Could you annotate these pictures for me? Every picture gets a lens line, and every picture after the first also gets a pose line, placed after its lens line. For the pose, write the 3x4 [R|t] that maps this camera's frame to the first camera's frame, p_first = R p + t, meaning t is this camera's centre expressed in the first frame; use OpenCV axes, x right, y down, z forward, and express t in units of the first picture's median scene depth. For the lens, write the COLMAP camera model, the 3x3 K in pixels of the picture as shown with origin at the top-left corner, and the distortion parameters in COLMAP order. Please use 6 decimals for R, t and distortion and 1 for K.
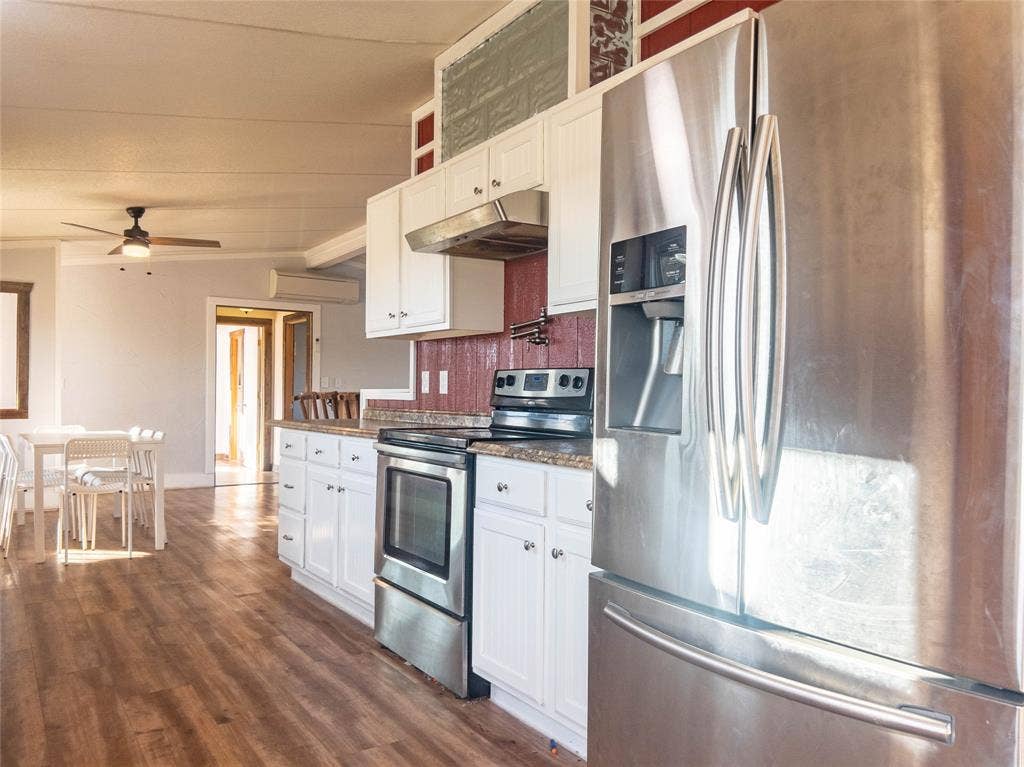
lens RADIAL K [[778.6, 0, 515.3], [0, 778.6, 387.2], [0, 0, 1]] dist [0.007419, -0.002560]
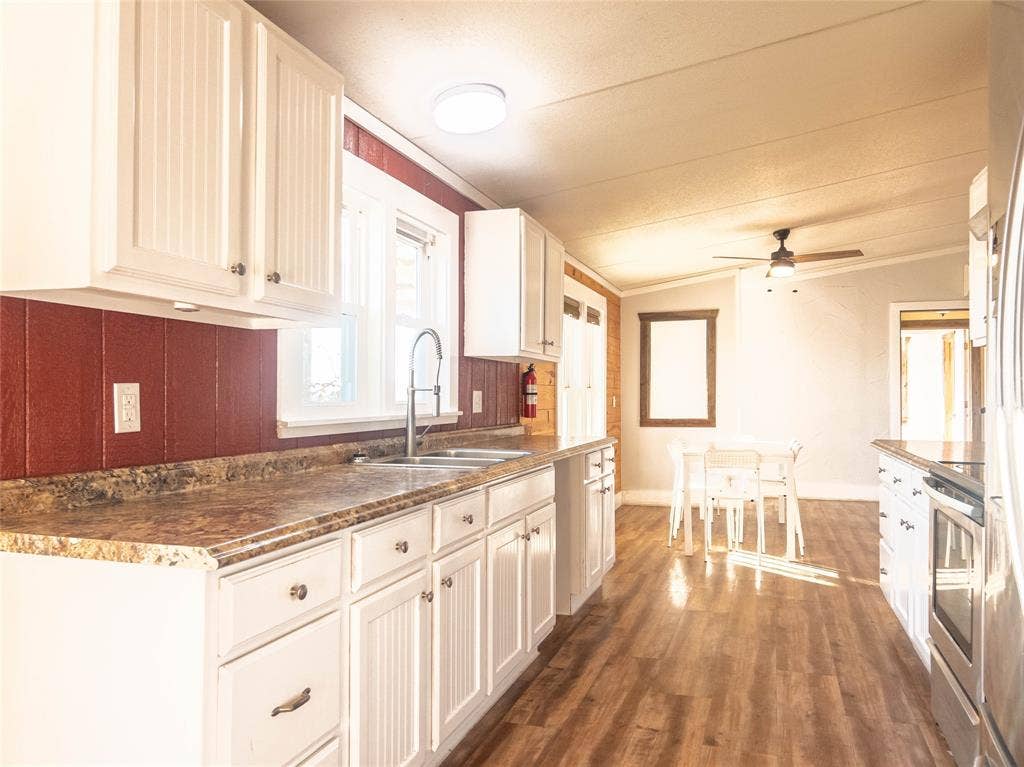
lens RADIAL K [[778.6, 0, 515.2], [0, 778.6, 386.9], [0, 0, 1]] dist [0.007419, -0.002560]
pose [[0.617511, -0.014681, -0.786425, 0.214443], [0.011078, 0.999889, -0.009968, -0.024469], [0.786484, -0.002557, 0.617605, 0.128774]]
